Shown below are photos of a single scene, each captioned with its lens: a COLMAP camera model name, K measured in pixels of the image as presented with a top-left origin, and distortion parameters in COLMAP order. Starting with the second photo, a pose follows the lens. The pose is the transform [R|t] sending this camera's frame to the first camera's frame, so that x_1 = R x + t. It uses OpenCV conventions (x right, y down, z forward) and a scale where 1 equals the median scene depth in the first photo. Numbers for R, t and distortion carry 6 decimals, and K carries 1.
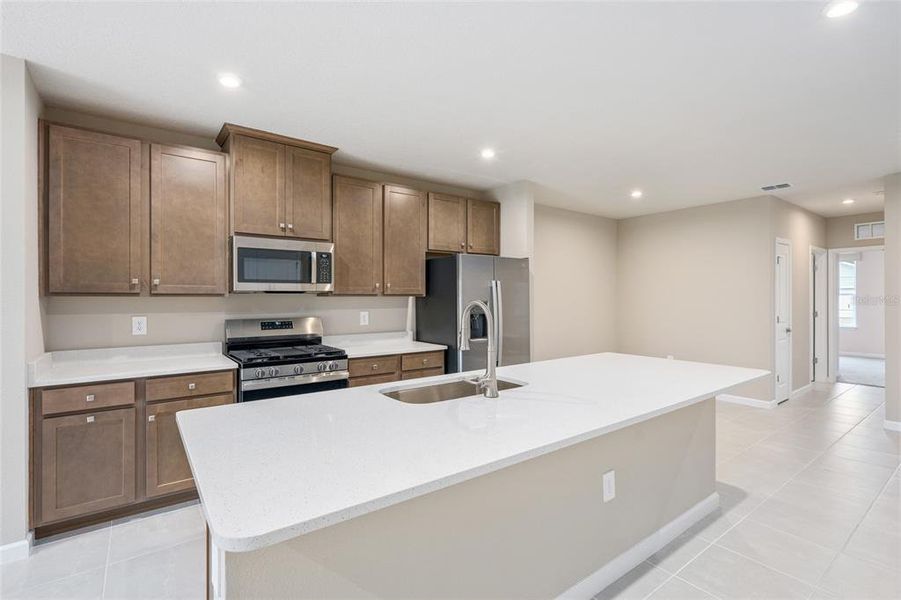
lens RADIAL K [[417.2, 0, 450.5], [0, 417.2, 300.0], [0, 0, 1]] dist [-0.003132, -0.000769]
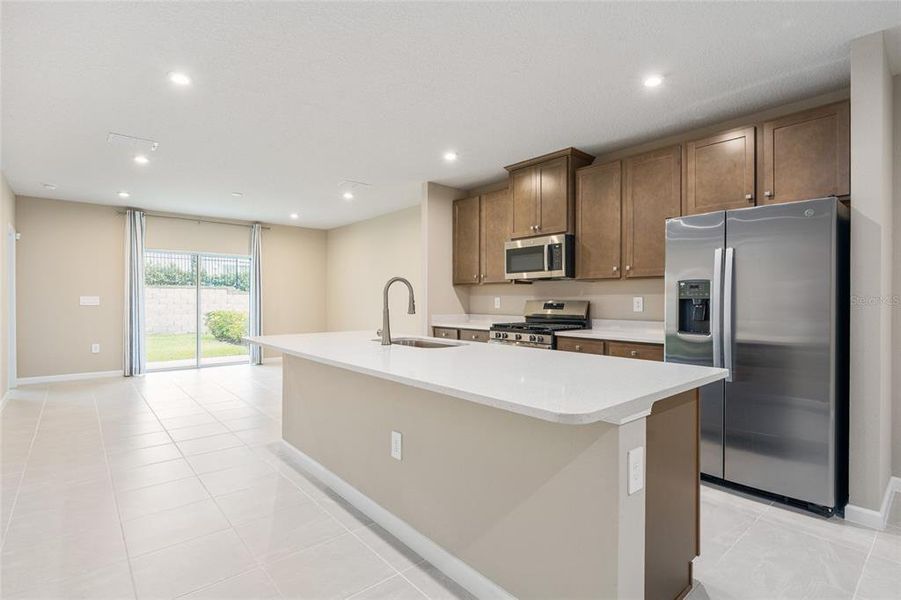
lens RADIAL K [[435.0, 0, 453.8], [0, 435.0, 301.5], [0, 0, 1]] dist [0.001416, -0.000302]
pose [[0.075351, 0.009398, -0.997113, 1.020808], [-0.006066, 0.999941, 0.008967, 0.043896], [0.997139, 0.005373, 0.075404, 0.719374]]
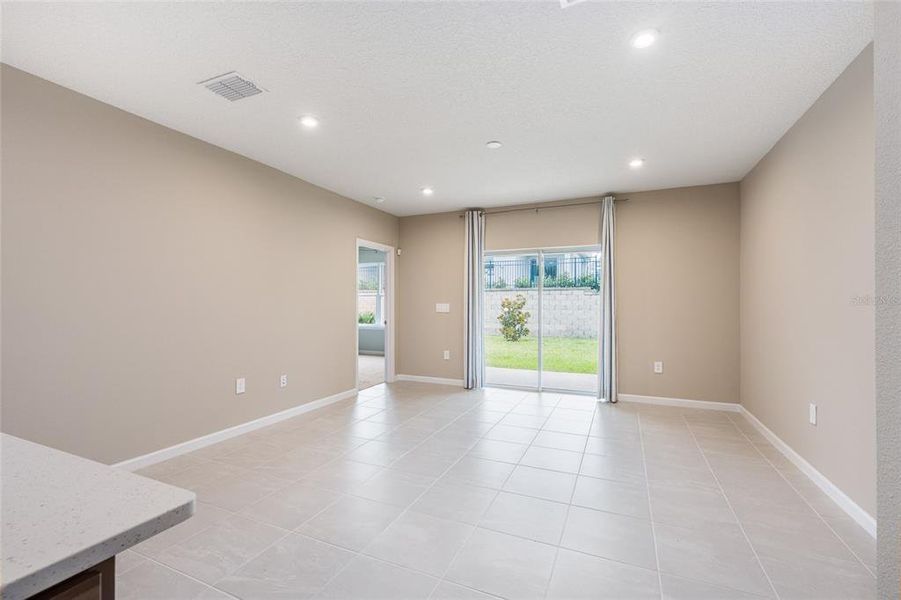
lens RADIAL K [[384.2, 0, 452.7], [0, 384.2, 301.3], [0, 0, 1]] dist [-0.001137, -0.000058]
pose [[-0.869293, -0.000780, -0.494297, -0.399403], [0.000682, 0.999996, -0.002777, 0.043314], [0.494297, -0.002751, -0.869289, 0.802767]]
